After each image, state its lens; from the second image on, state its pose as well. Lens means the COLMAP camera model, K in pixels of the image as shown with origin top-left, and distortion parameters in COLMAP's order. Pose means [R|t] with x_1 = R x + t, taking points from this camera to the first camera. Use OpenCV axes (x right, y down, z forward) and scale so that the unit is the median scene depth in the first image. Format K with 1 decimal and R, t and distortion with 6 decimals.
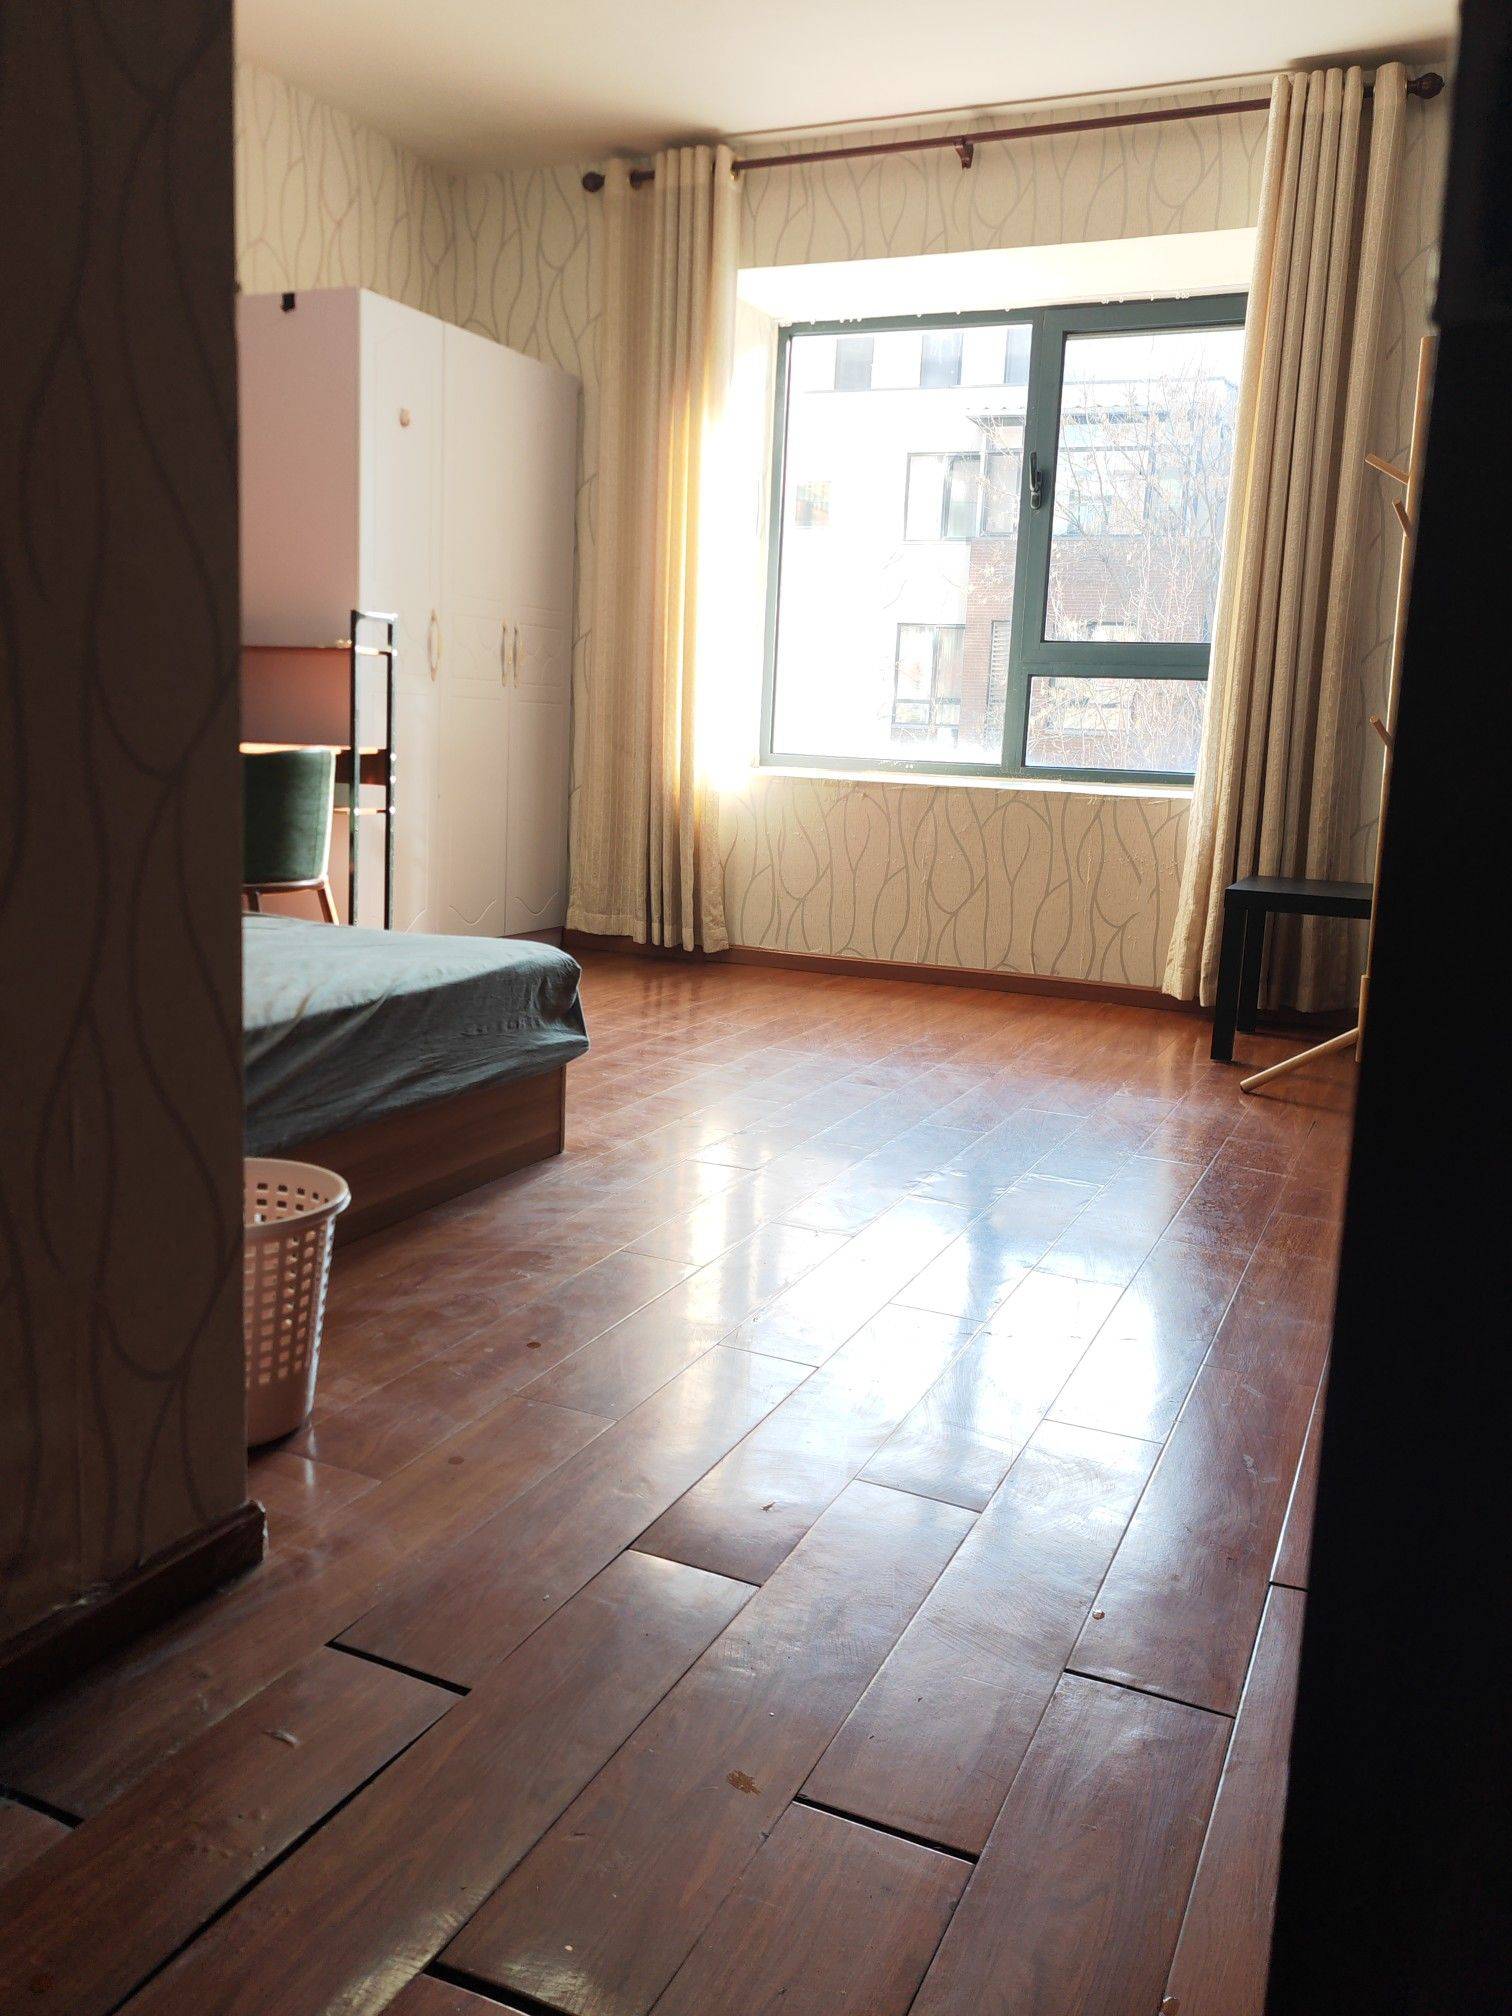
lens RADIAL K [[1634.5, 0, 760.3], [0, 1634.5, 1005.2], [0, 0, 1]] dist [0.046309, -0.017140]
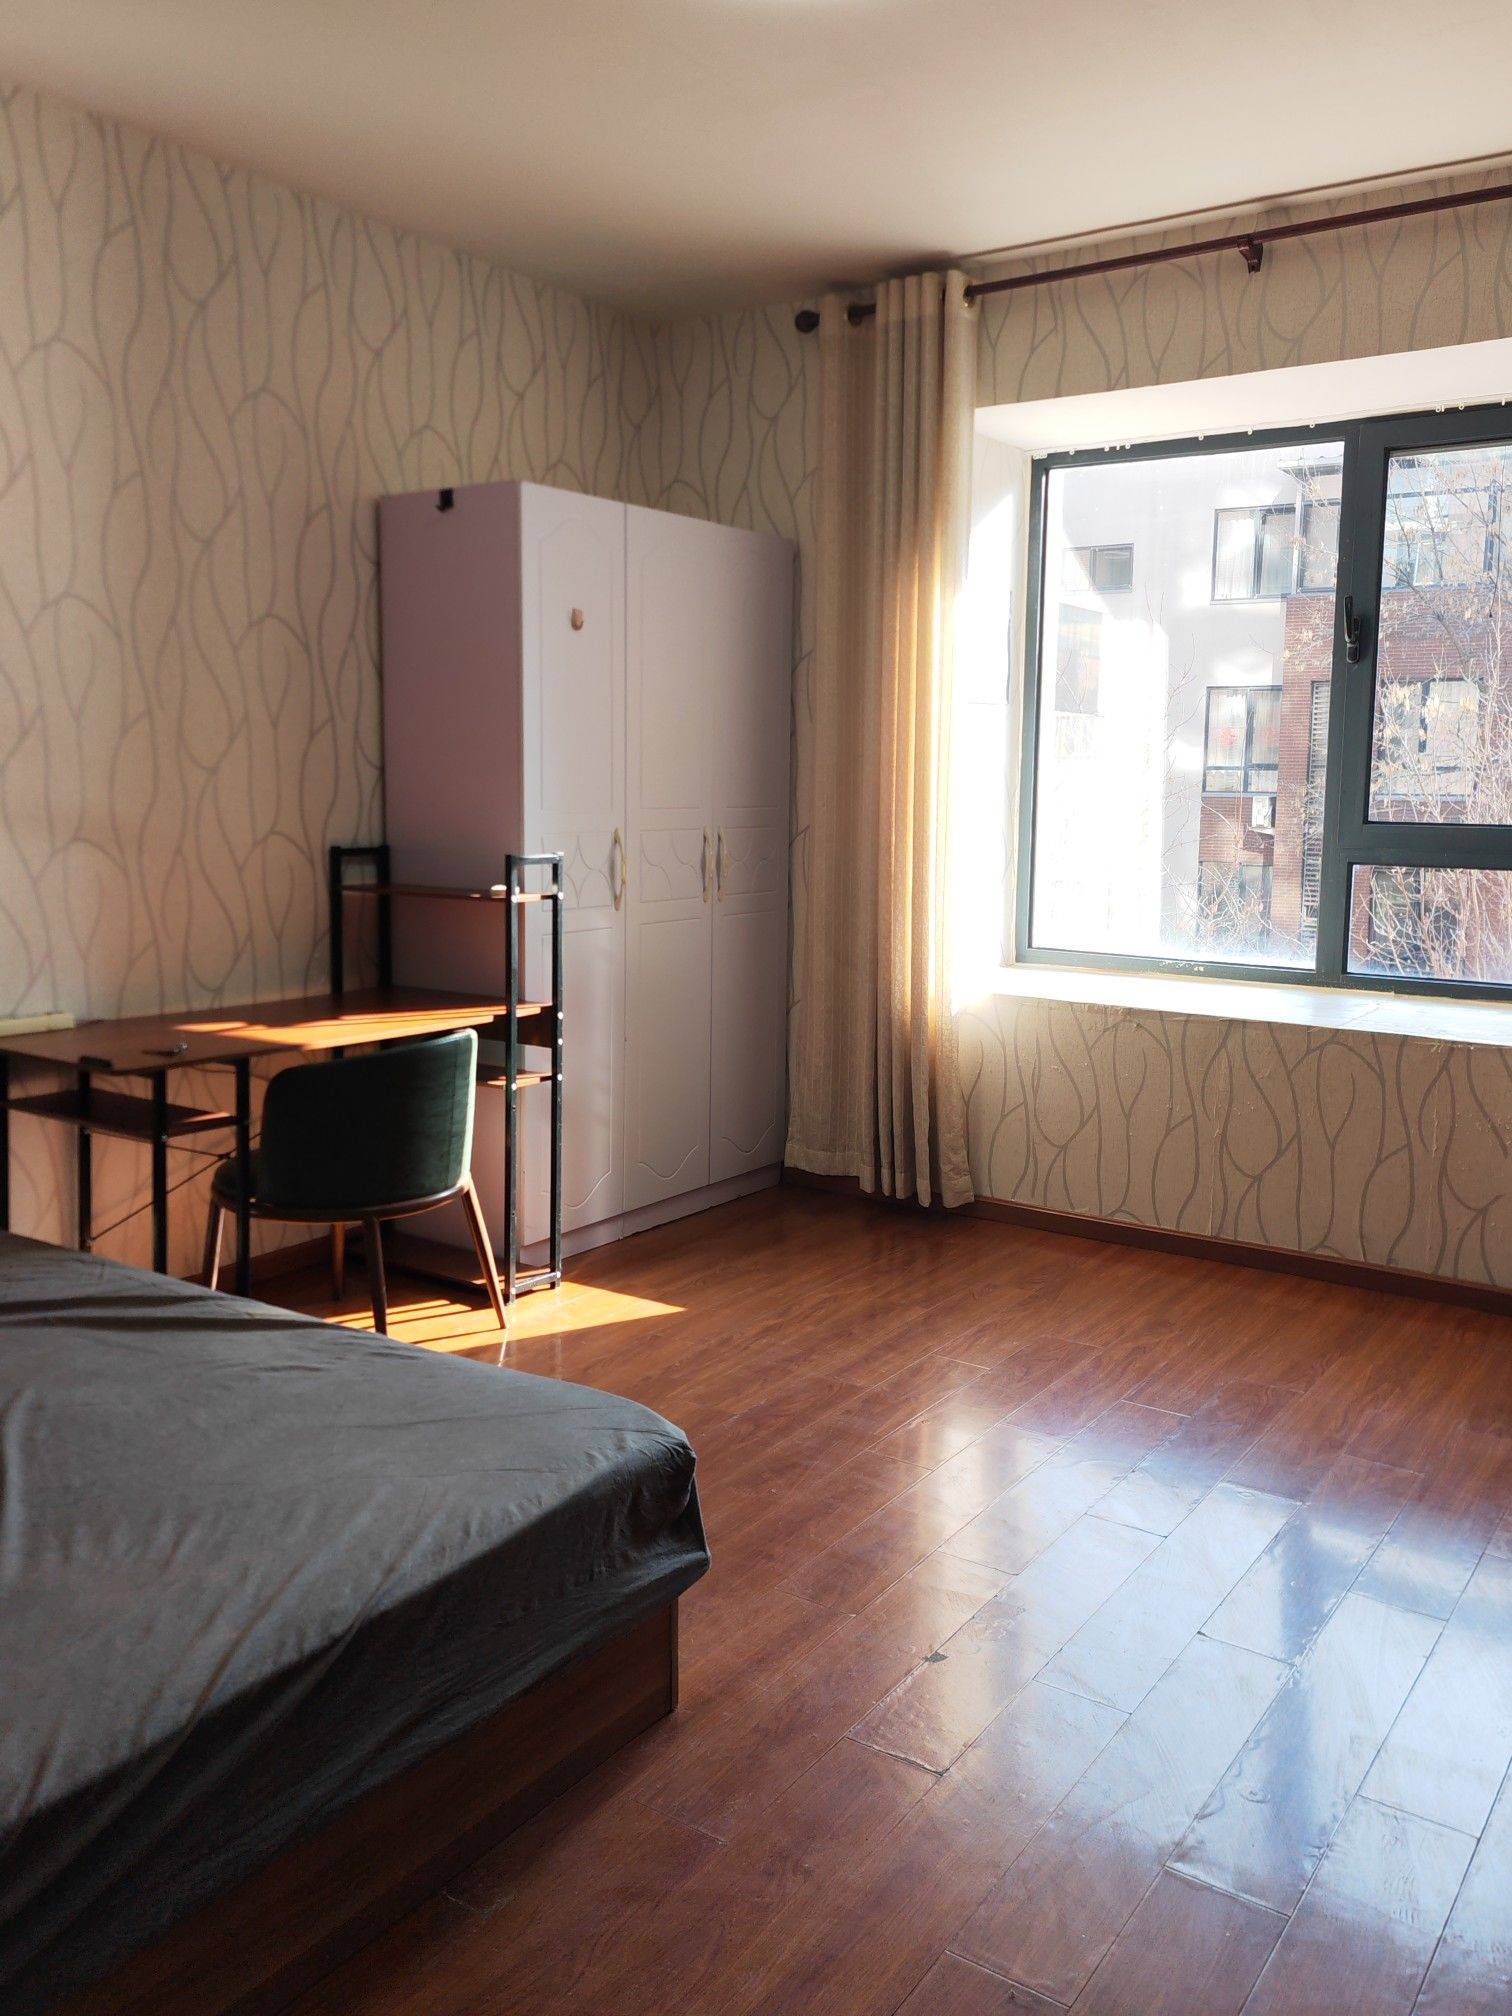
lens RADIAL K [[1664.4, 0, 748.9], [0, 1664.4, 998.7], [0, 0, 1]] dist [0.054775, -0.072564]
pose [[0.982335, -0.010790, -0.186819, 0.029572], [0.002377, 0.998975, -0.045199, -0.107601], [0.187116, 0.043956, 0.981354, 0.153669]]
